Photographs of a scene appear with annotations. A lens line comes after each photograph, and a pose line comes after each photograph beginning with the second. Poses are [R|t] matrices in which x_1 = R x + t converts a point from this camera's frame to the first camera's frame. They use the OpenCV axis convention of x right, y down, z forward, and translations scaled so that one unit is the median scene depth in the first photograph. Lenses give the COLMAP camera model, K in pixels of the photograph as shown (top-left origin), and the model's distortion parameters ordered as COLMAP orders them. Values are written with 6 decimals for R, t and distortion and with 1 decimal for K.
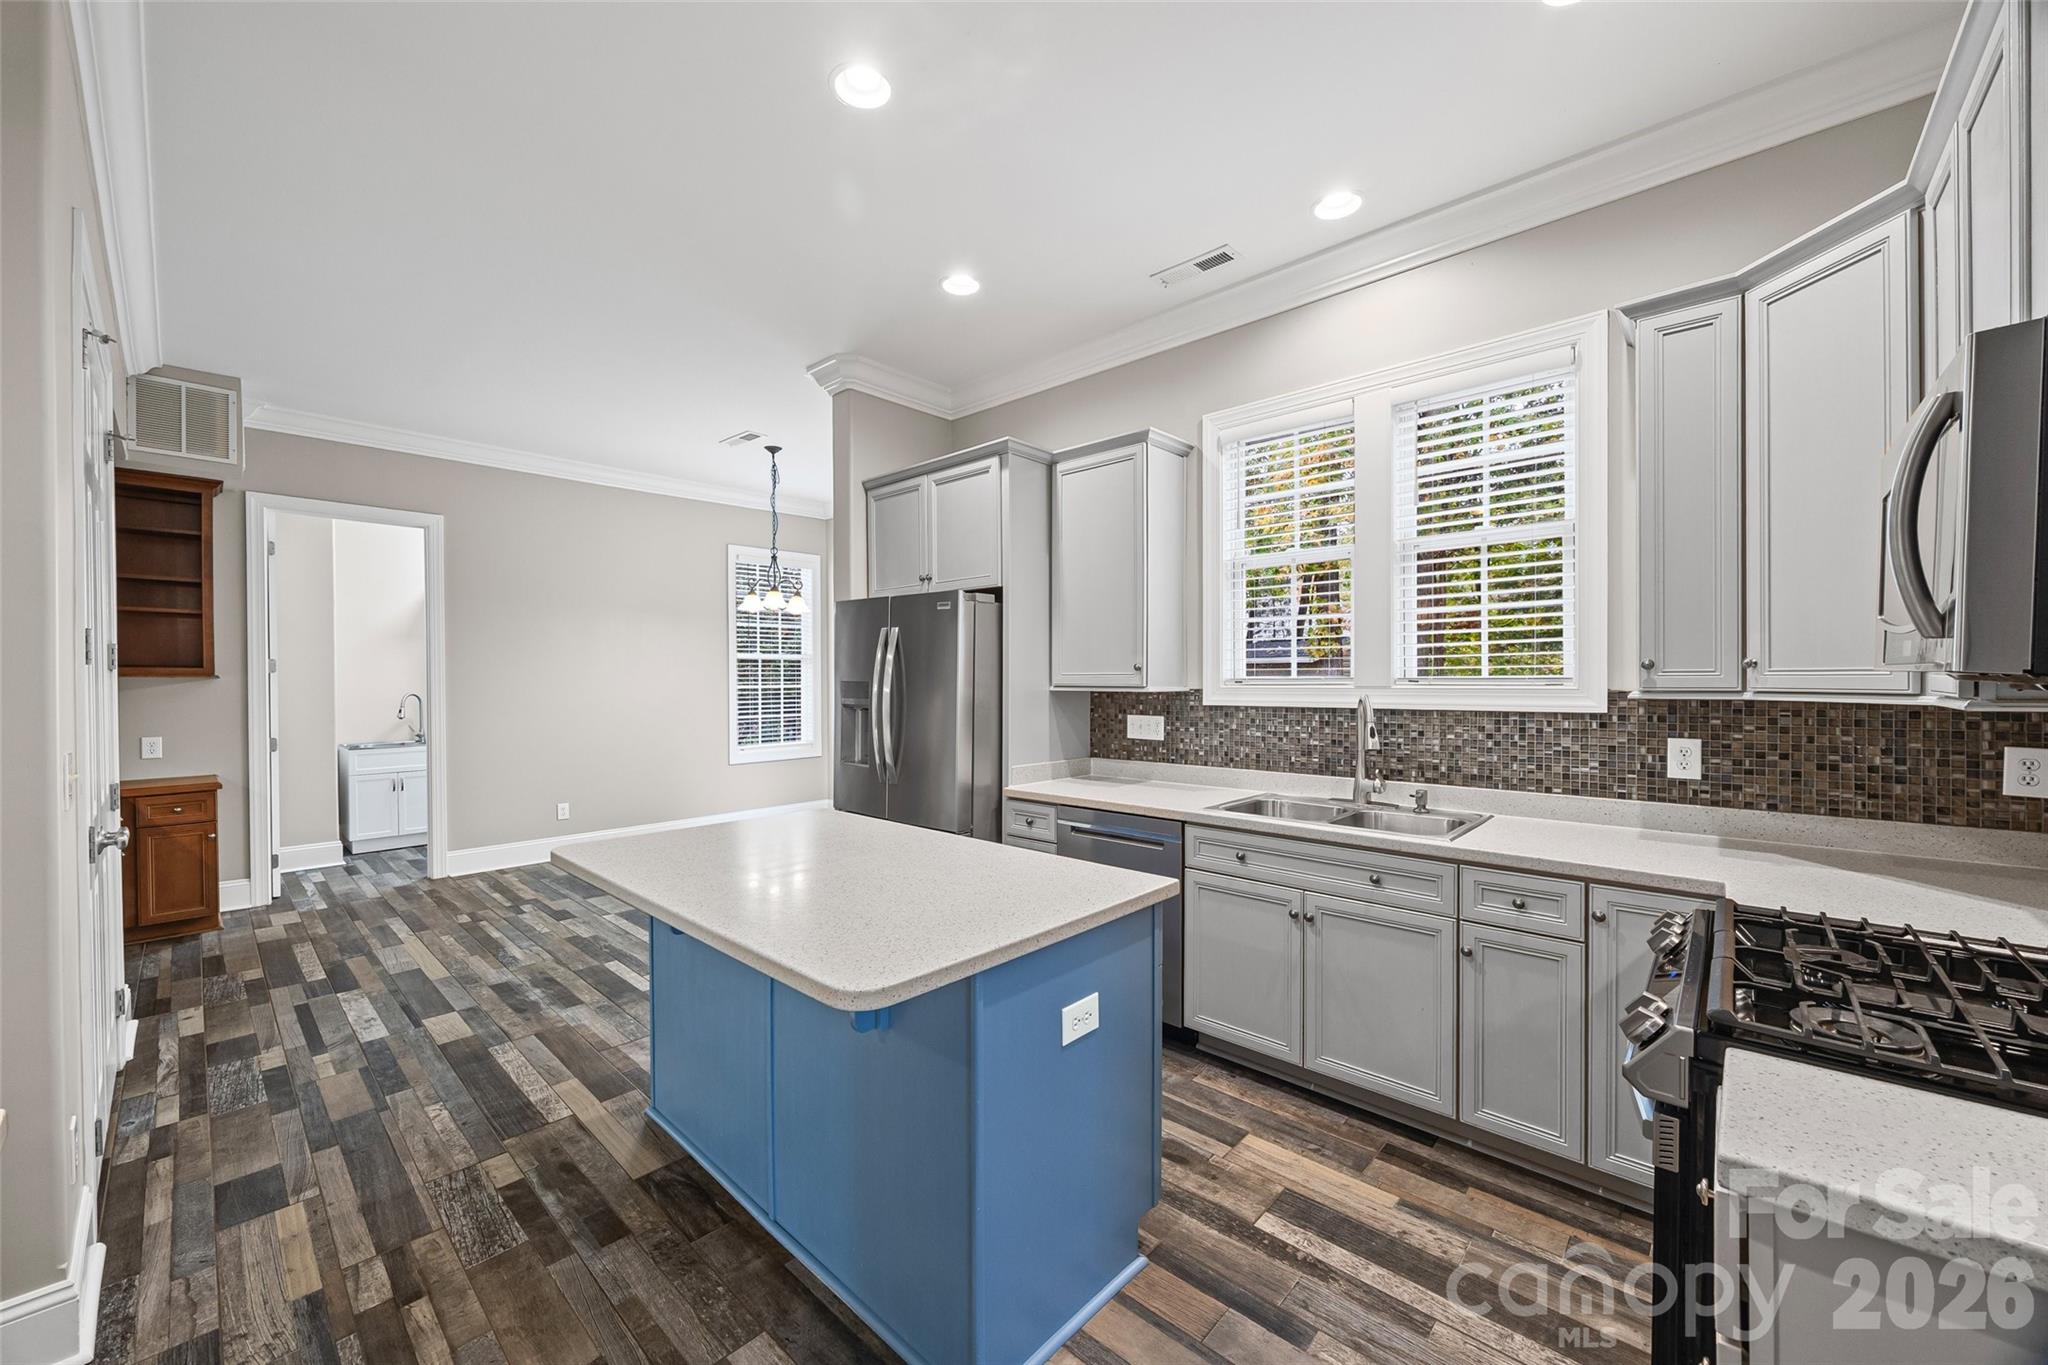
lens RADIAL K [[780.8, 0, 1017.2], [0, 780.8, 682.4], [0, 0, 1]] dist [-0.003593, 0.000120]
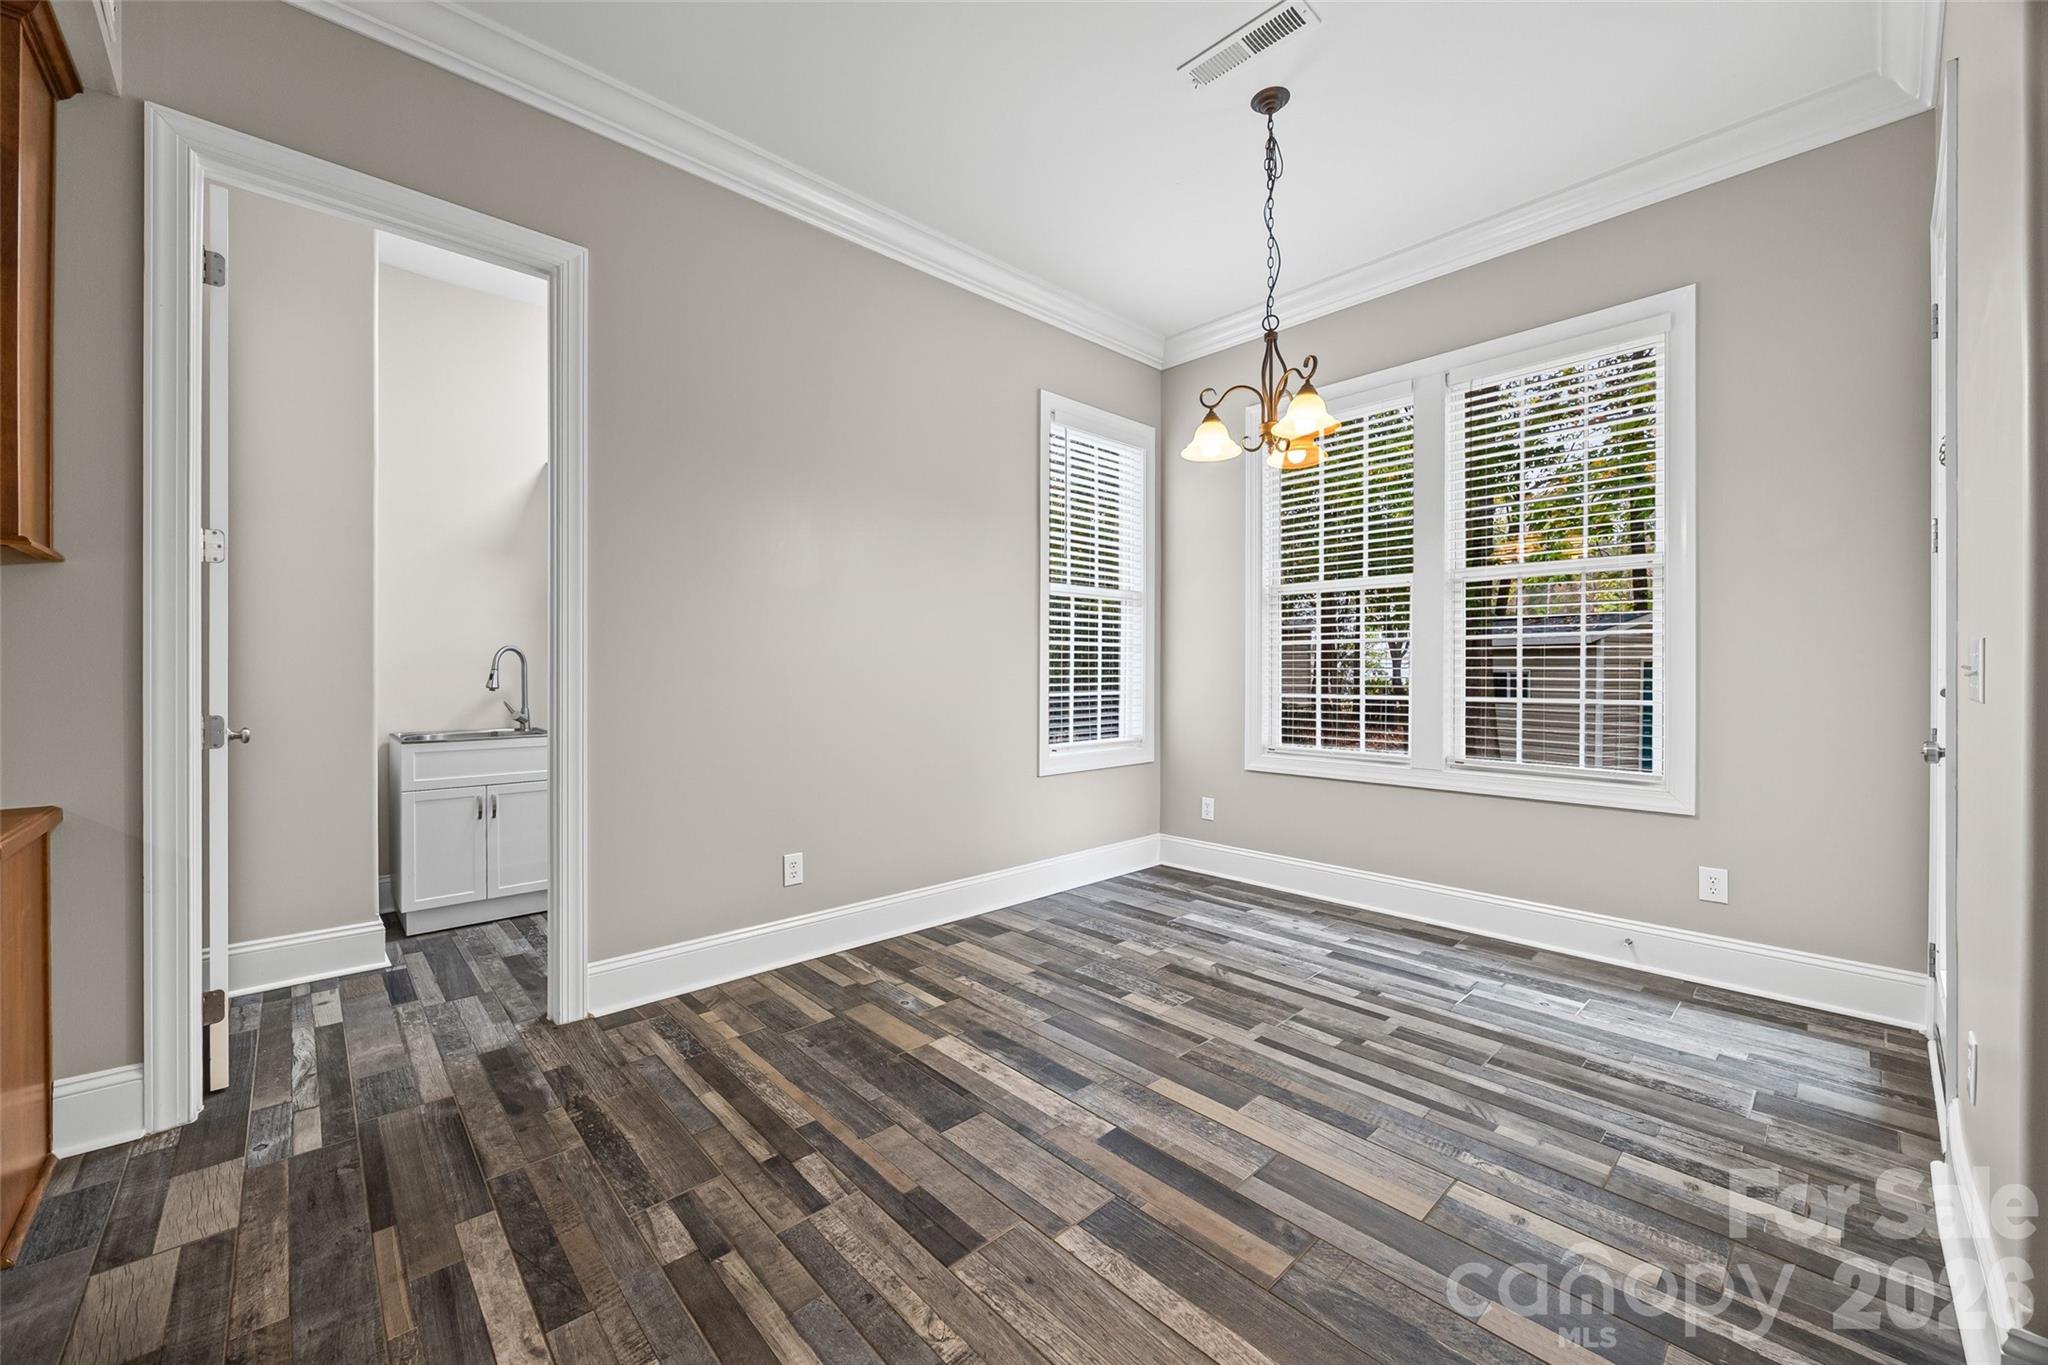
lens RADIAL K [[780.8, 0, 1011.3], [0, 780.8, 675.6], [0, 0, 1]] dist [-0.003593, 0.000120]
pose [[0.997258, 0.006355, -0.073729, -0.481601], [-0.006783, 0.999962, -0.005562, 0.048137], [0.073691, 0.006046, 0.997263, 0.596469]]
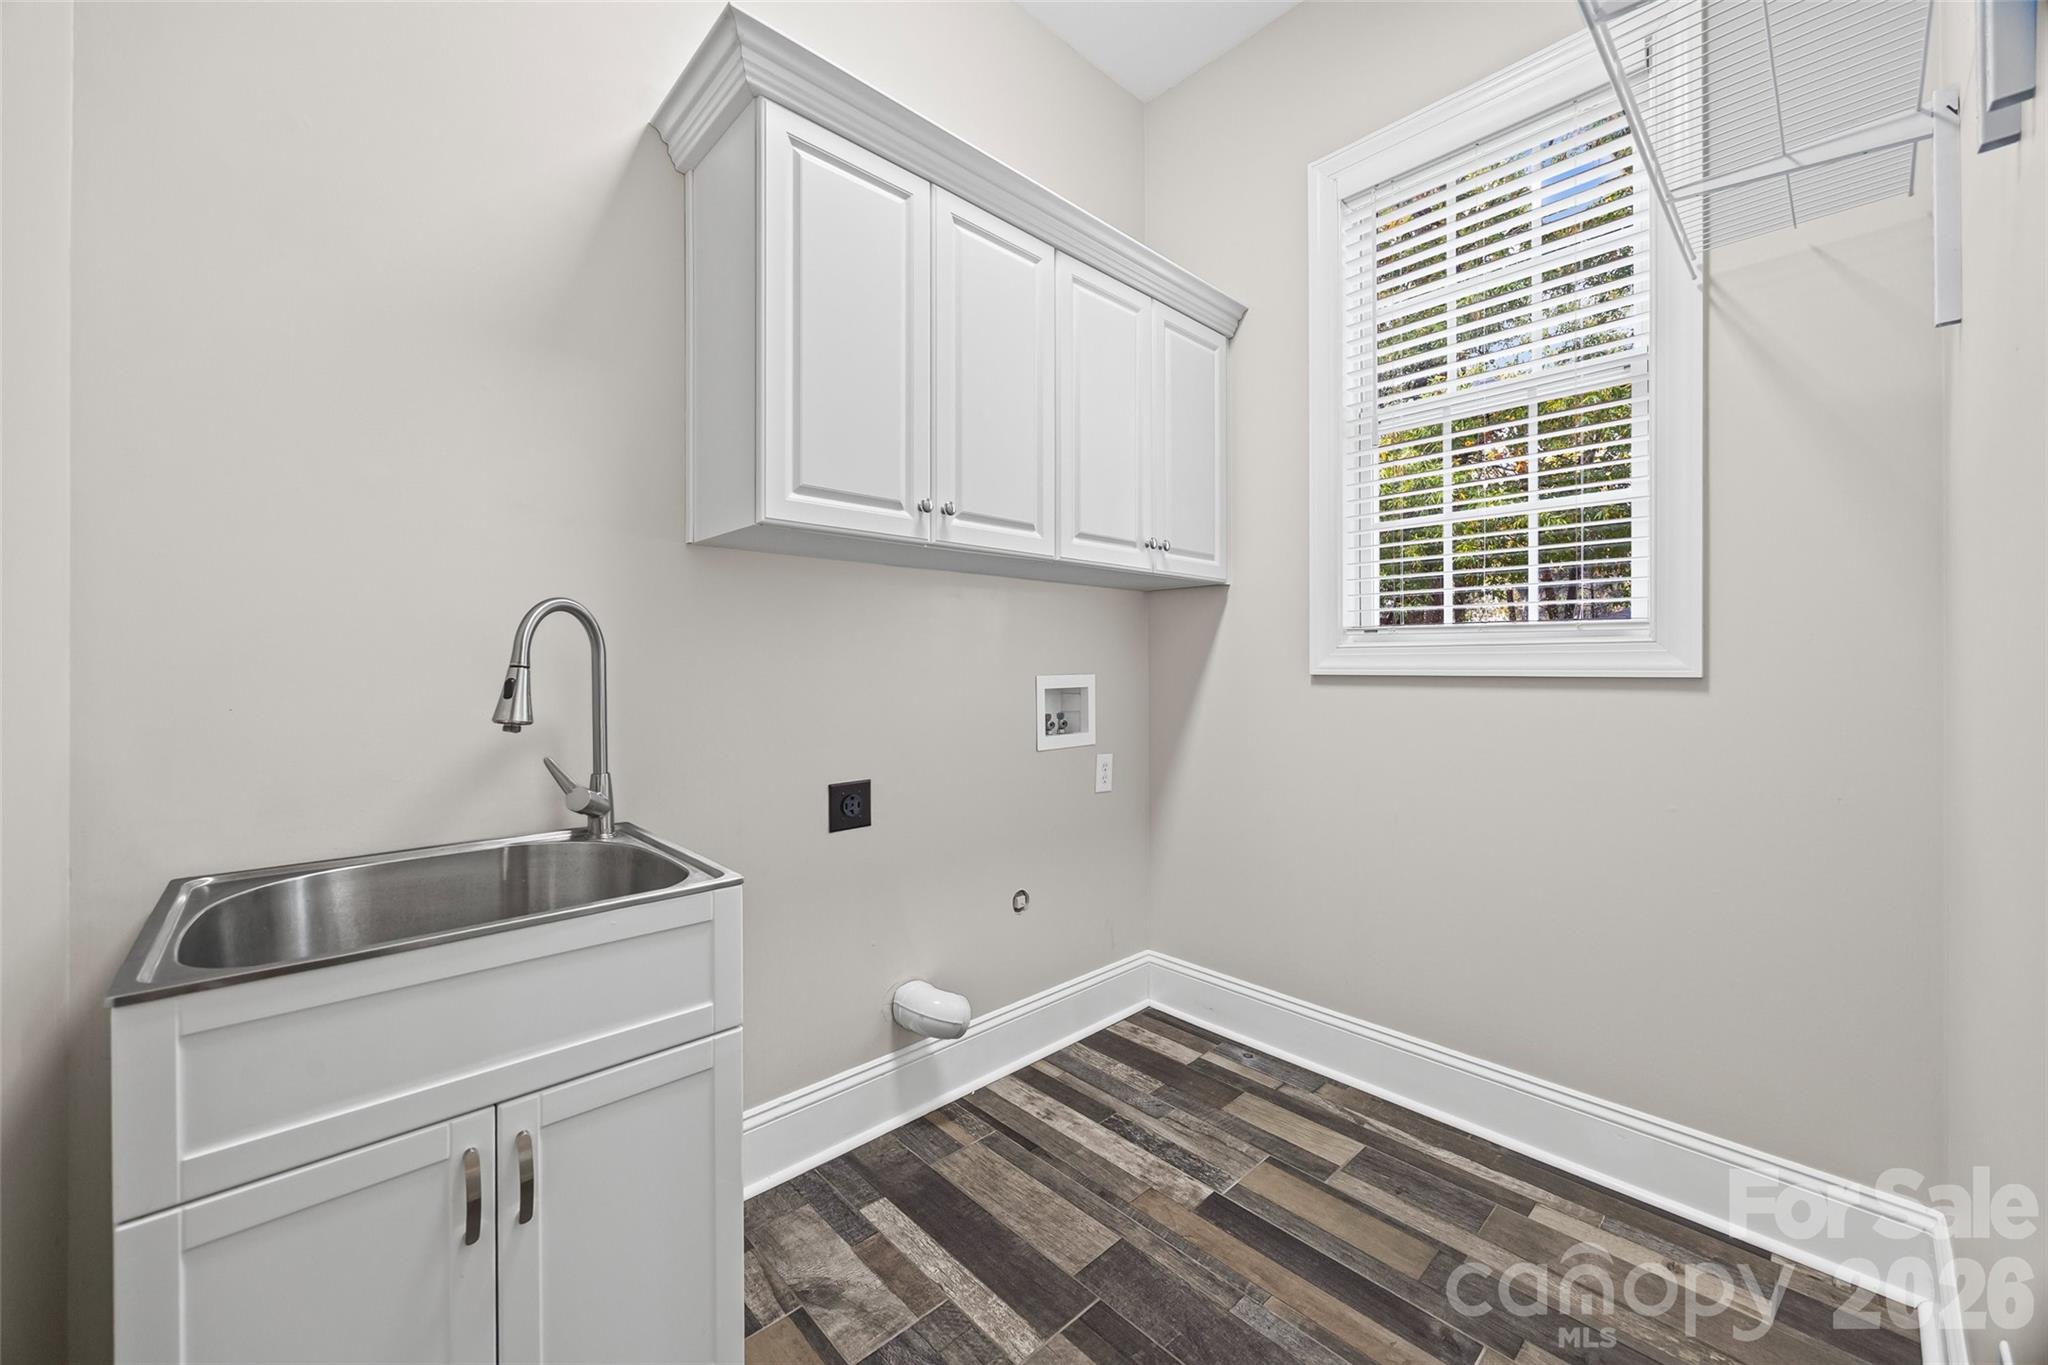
lens RADIAL K [[780.8, 0, 1022.0], [0, 780.8, 665.0], [0, 0, 1]] dist [-0.003593, 0.000120]
pose [[0.998264, 0.010588, -0.057942, -0.522546], [-0.011069, 0.999907, -0.007985, 0.047428], [0.057852, 0.008613, 0.998288, 0.647857]]
